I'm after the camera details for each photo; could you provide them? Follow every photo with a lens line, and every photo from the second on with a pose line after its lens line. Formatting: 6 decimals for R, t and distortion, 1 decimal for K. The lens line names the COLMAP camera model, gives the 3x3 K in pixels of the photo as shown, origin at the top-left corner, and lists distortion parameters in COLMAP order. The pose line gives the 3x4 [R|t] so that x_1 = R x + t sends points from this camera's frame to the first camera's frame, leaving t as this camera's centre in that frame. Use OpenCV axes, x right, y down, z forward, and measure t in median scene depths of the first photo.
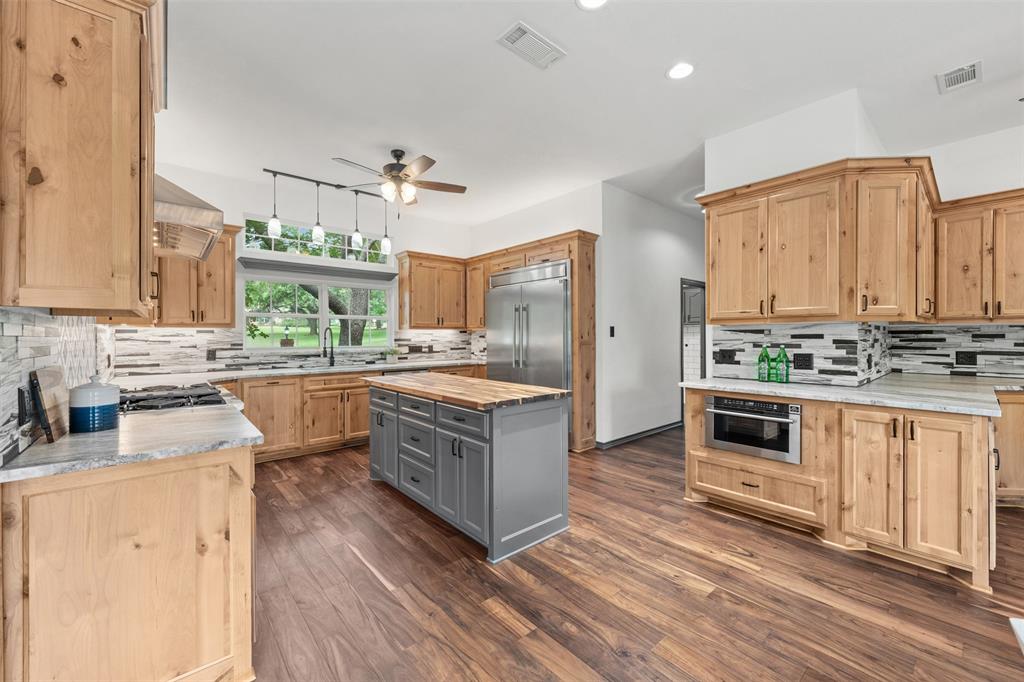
lens RADIAL K [[402.9, 0, 514.9], [0, 402.9, 336.4], [0, 0, 1]] dist [0.001783, 0.000322]
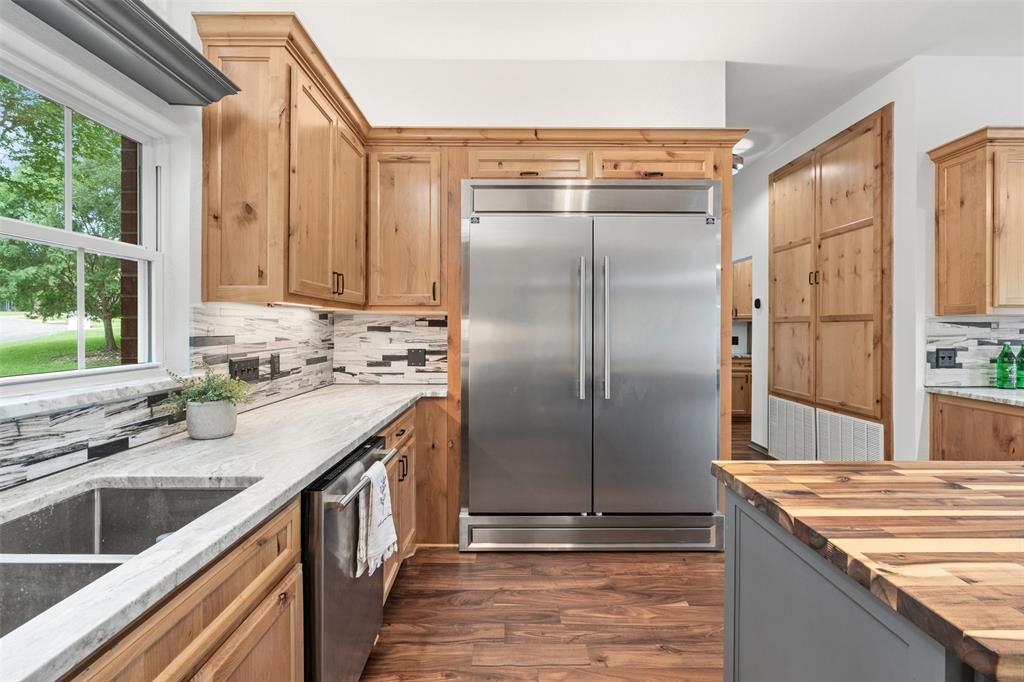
lens RADIAL K [[449.2, 0, 509.4], [0, 449.2, 329.7], [0, 0, 1]] dist [0.000053, 0.000054]
pose [[0.656786, 0.002300, 0.754073, -0.696558], [-0.004390, 0.999990, 0.000774, 0.001125], [-0.754064, -0.003818, 0.656790, 1.192521]]
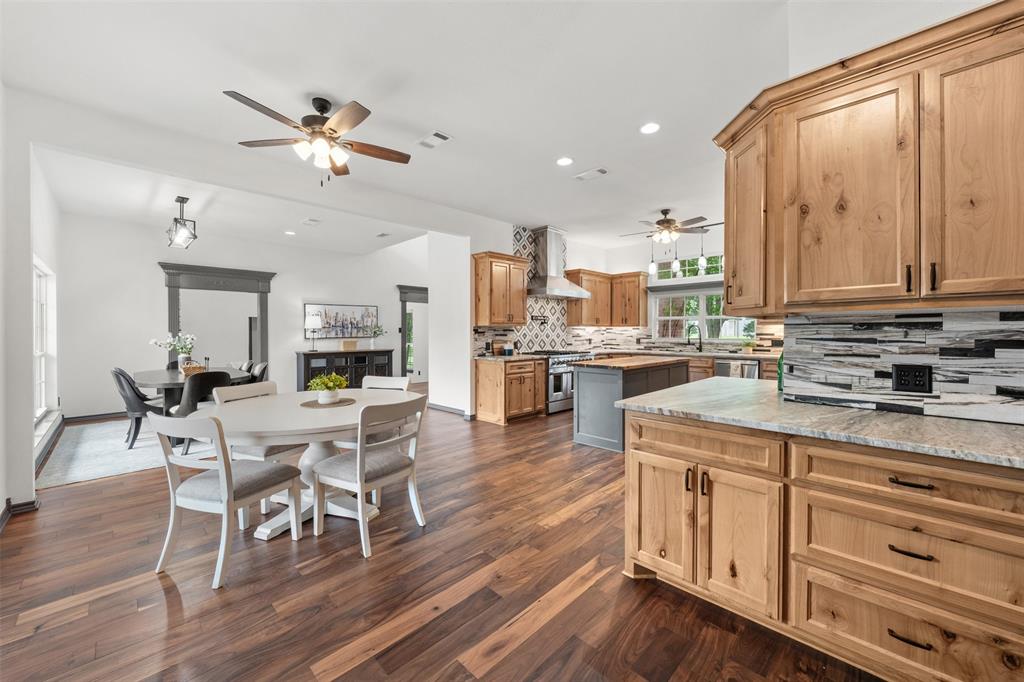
lens RADIAL K [[385.9, 0, 509.5], [0, 385.9, 333.5], [0, 0, 1]] dist [-0.000351, -0.000022]
pose [[0.065635, 0.008387, -0.997808, 1.385527], [0.001026, 0.999964, 0.008472, -0.005822], [0.997843, -0.001579, 0.065624, 0.398980]]
